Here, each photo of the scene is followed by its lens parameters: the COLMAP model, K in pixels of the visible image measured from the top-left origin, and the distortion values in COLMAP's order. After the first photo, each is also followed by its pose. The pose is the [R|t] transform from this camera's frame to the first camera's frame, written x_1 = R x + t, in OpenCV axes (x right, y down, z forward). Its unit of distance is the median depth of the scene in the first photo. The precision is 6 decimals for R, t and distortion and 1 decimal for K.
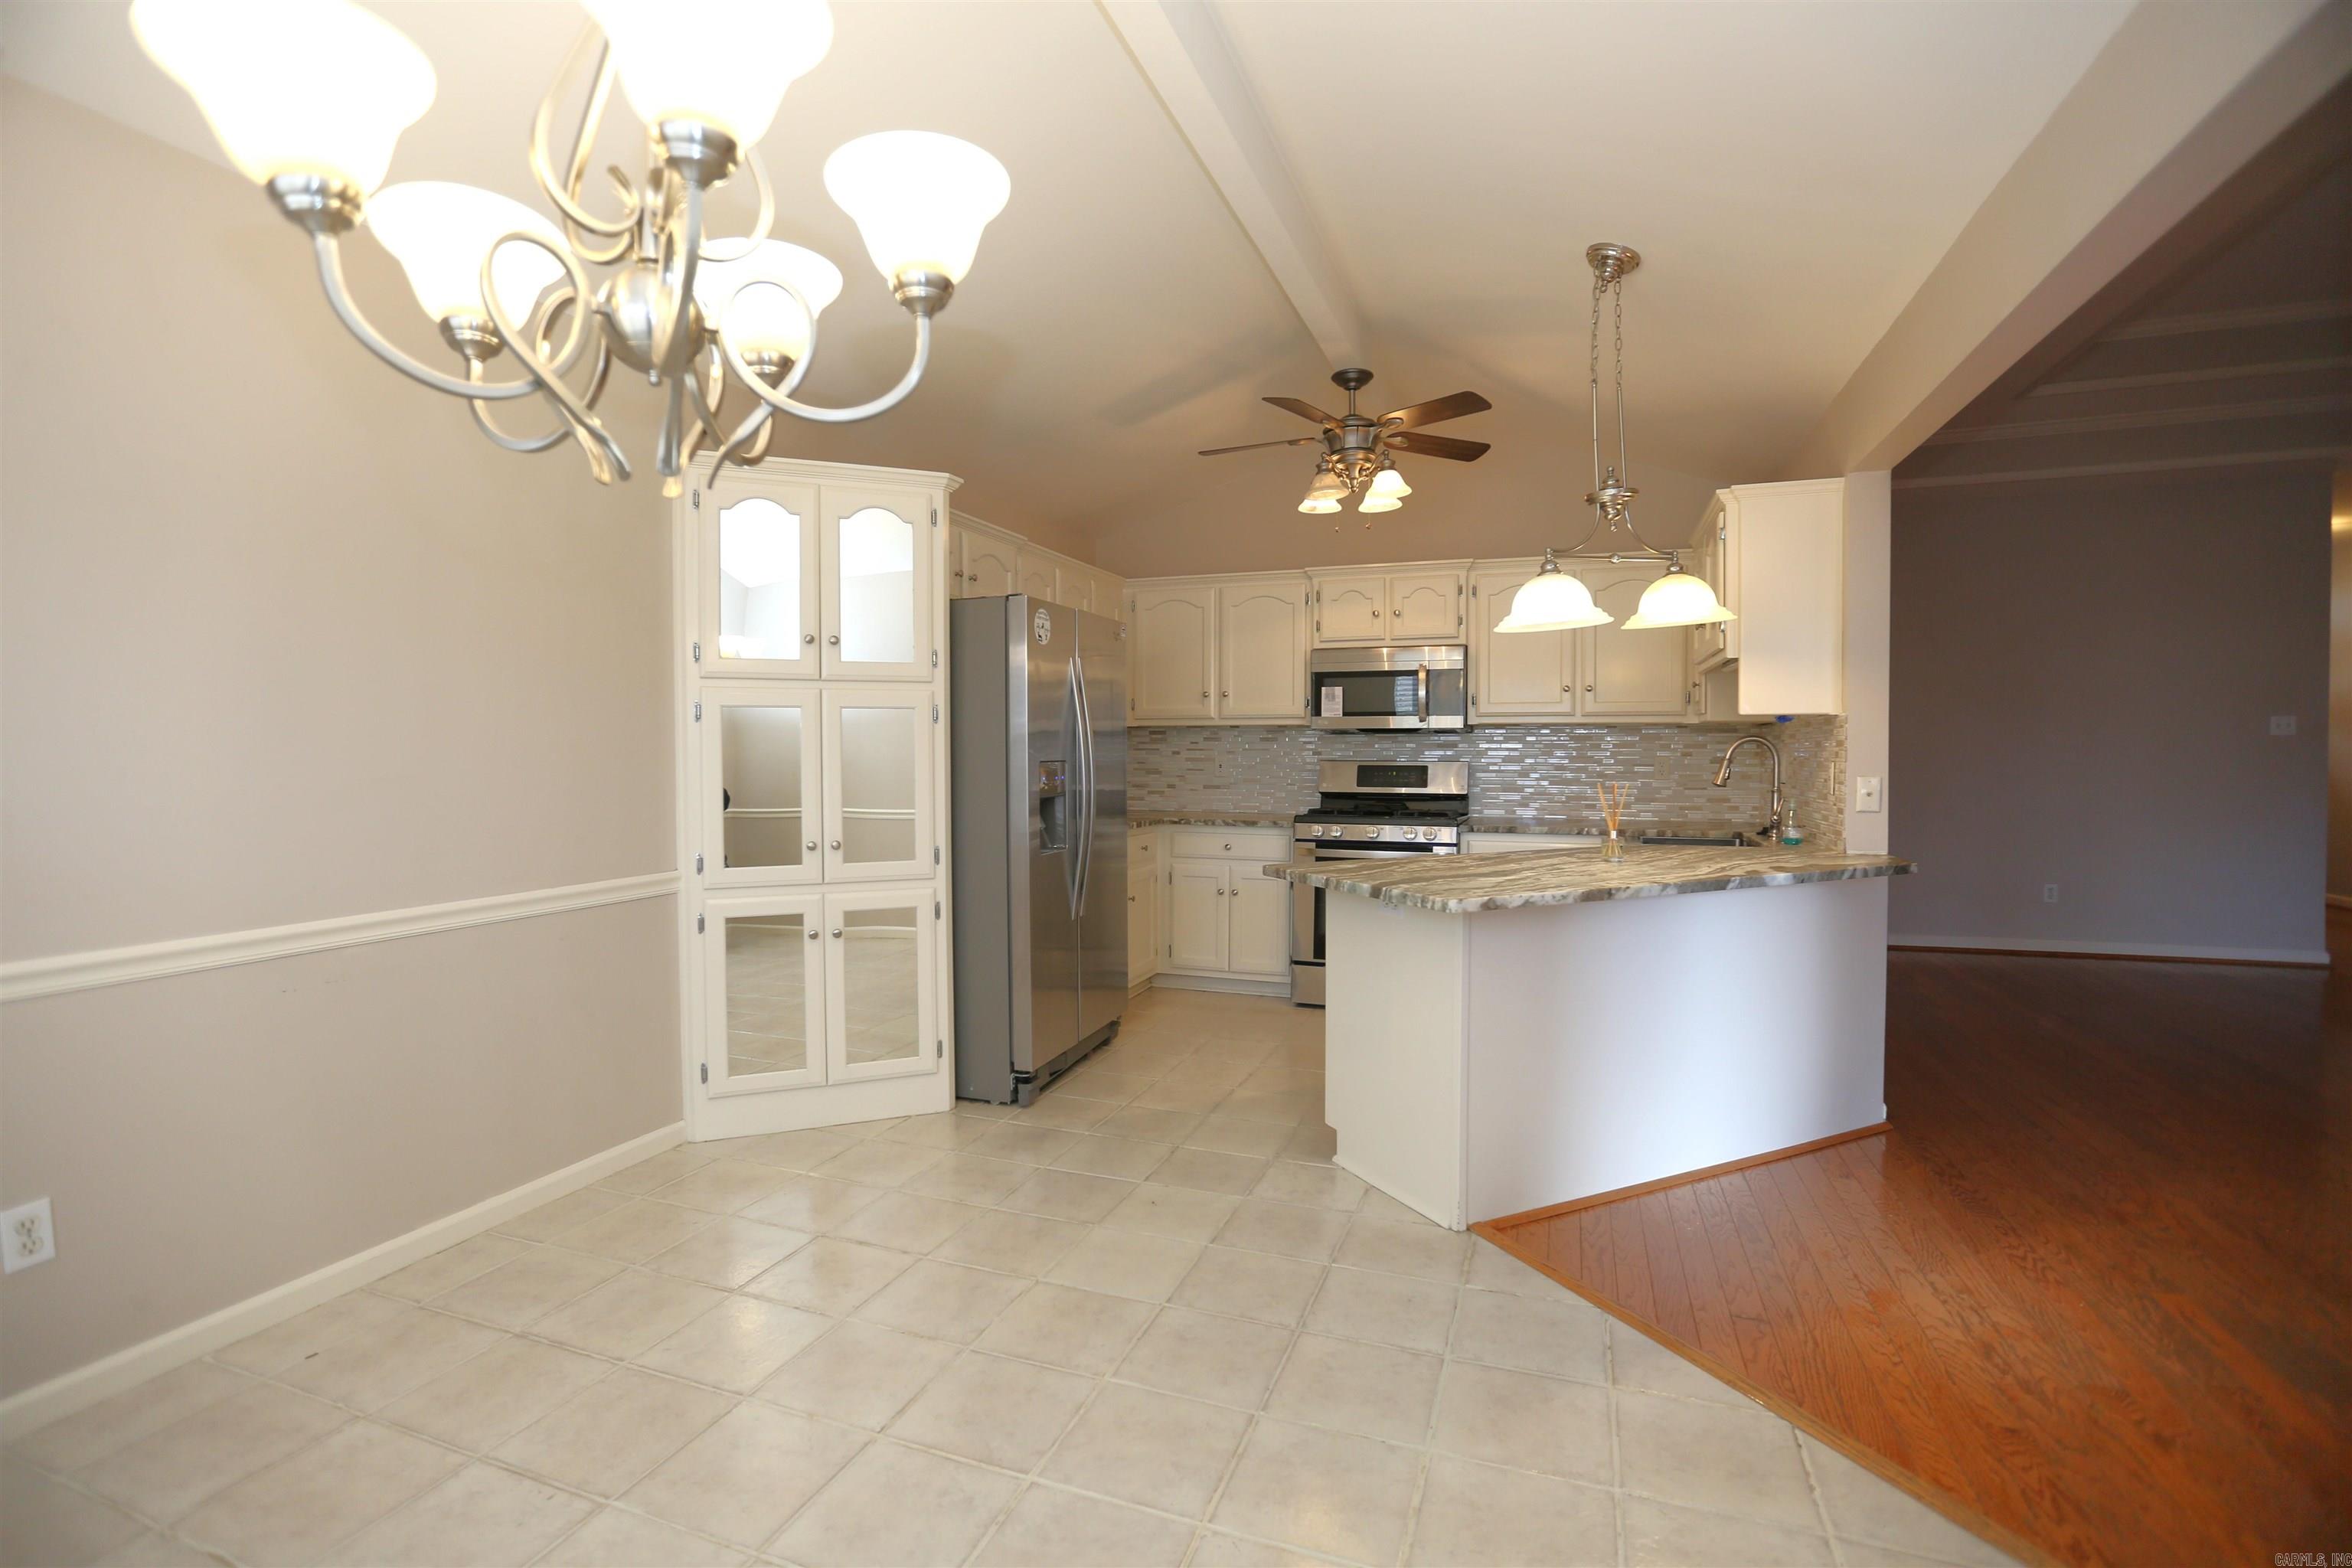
lens RADIAL K [[1069.1, 0, 1166.7], [0, 1069.1, 786.9], [0, 0, 1]] dist [-0.062951, 0.026754]
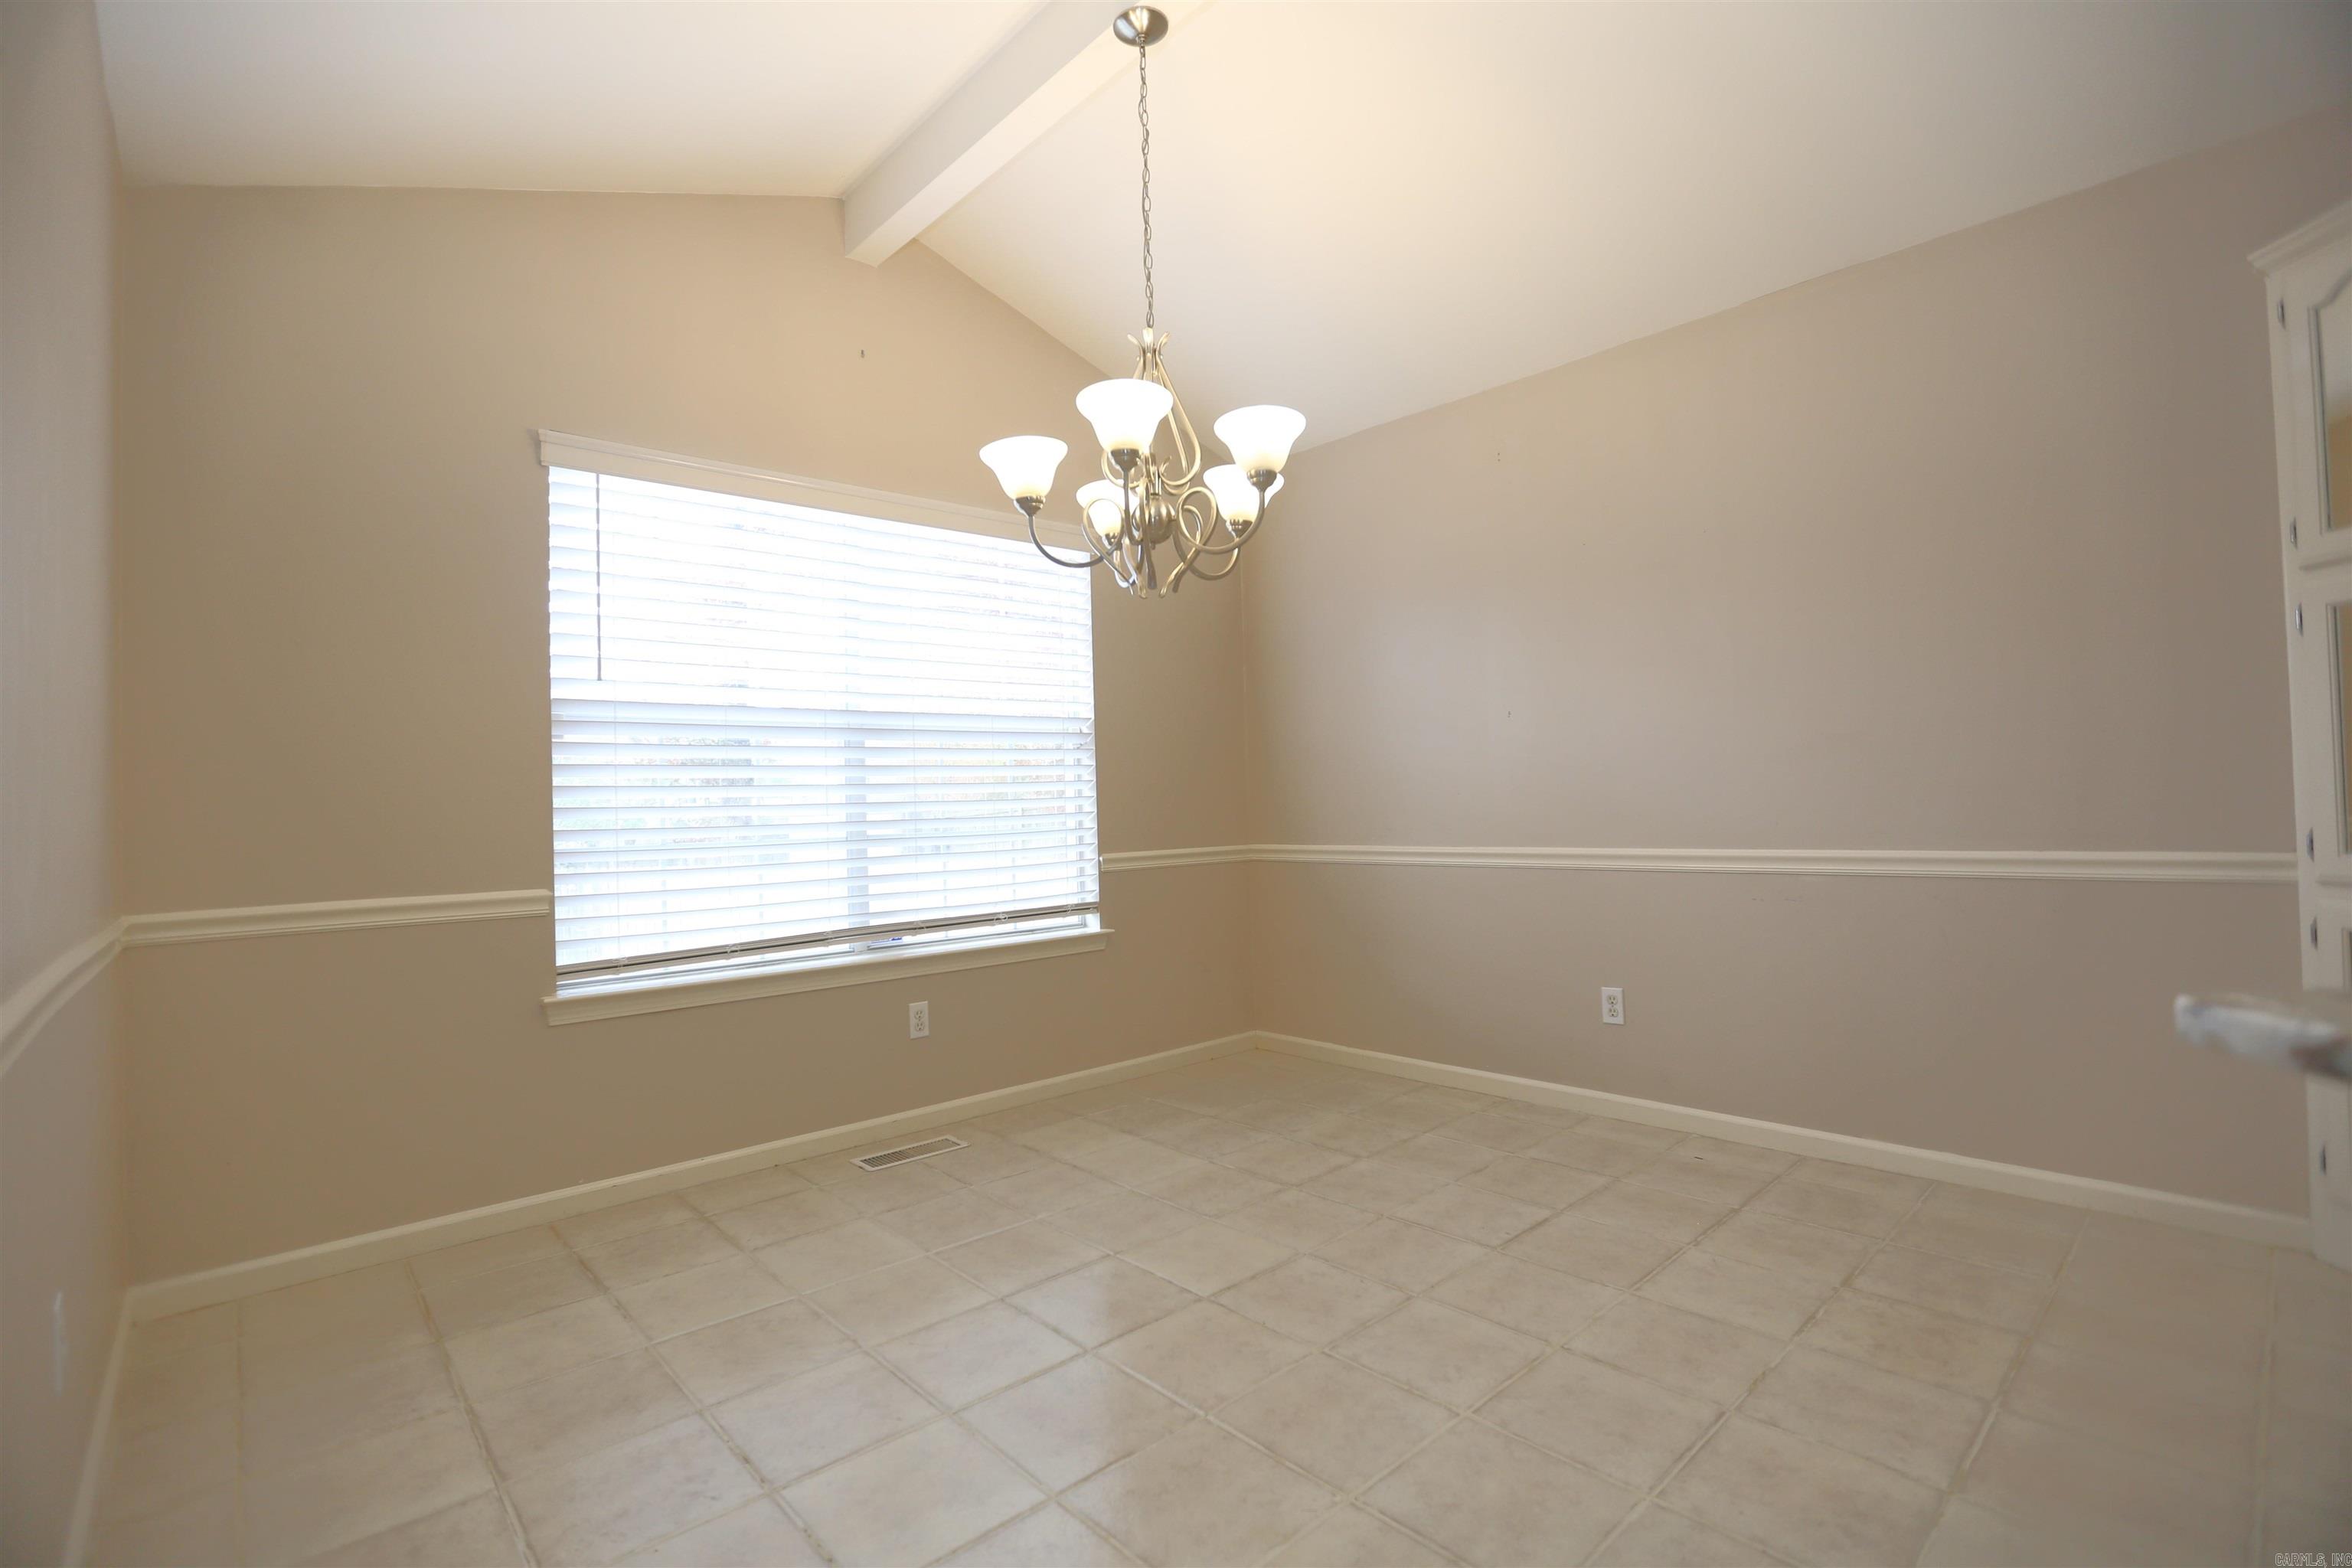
lens RADIAL K [[1073.8, 0, 1164.4], [0, 1073.8, 774.4], [0, 0, 1]] dist [-0.026527, 0.000785]
pose [[-0.457512, -0.005619, -0.889186, 0.318736], [0.003546, 0.999961, -0.008143, 0.020950], [0.889196, -0.006879, -0.457474, 0.427362]]
